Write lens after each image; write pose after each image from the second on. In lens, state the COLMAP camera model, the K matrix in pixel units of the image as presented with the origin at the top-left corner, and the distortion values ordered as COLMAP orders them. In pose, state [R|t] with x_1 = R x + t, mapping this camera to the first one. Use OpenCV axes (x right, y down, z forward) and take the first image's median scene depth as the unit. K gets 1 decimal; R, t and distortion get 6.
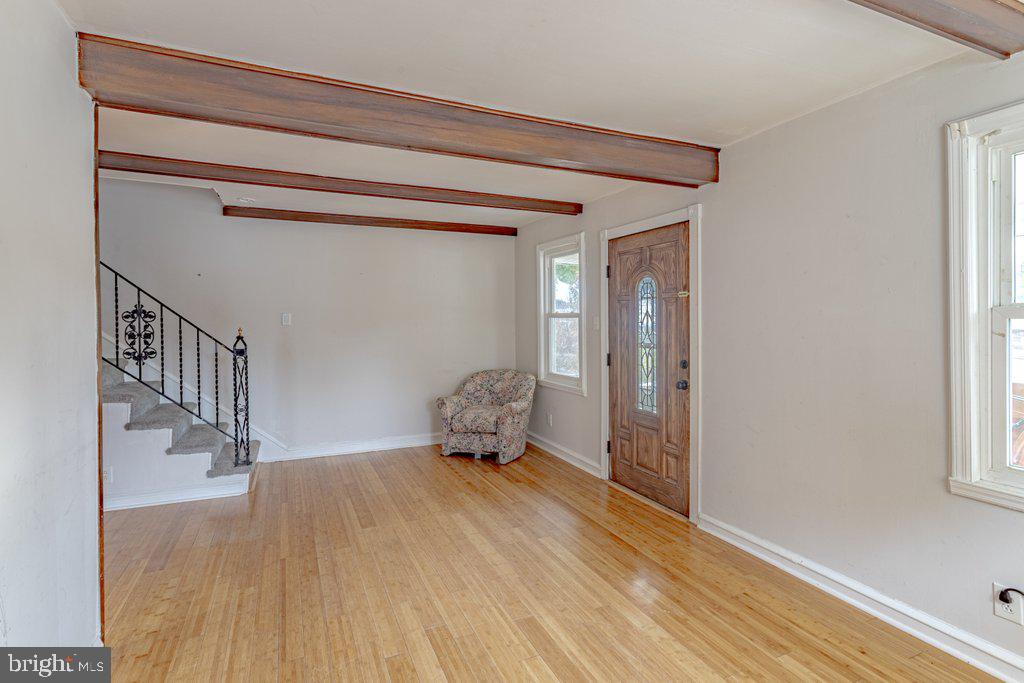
lens RADIAL K [[512.6, 0, 512.9], [0, 512.6, 336.9], [0, 0, 1]] dist [-0.002202, 0.000019]
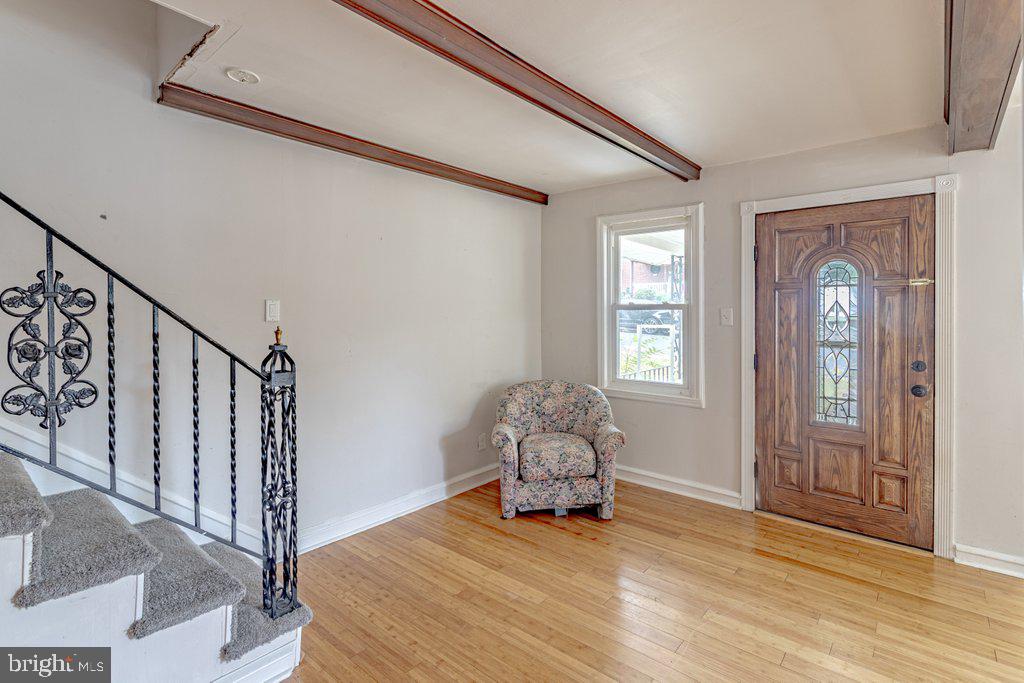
lens RADIAL K [[505.5, 0, 511.1], [0, 505.5, 323.3], [0, 0, 1]] dist [-0.000005, -0.000040]
pose [[0.904571, -0.007396, 0.426259, -0.572282], [0.012621, 0.999876, -0.009434, -0.015413], [-0.426136, 0.013913, 0.904552, 0.501465]]
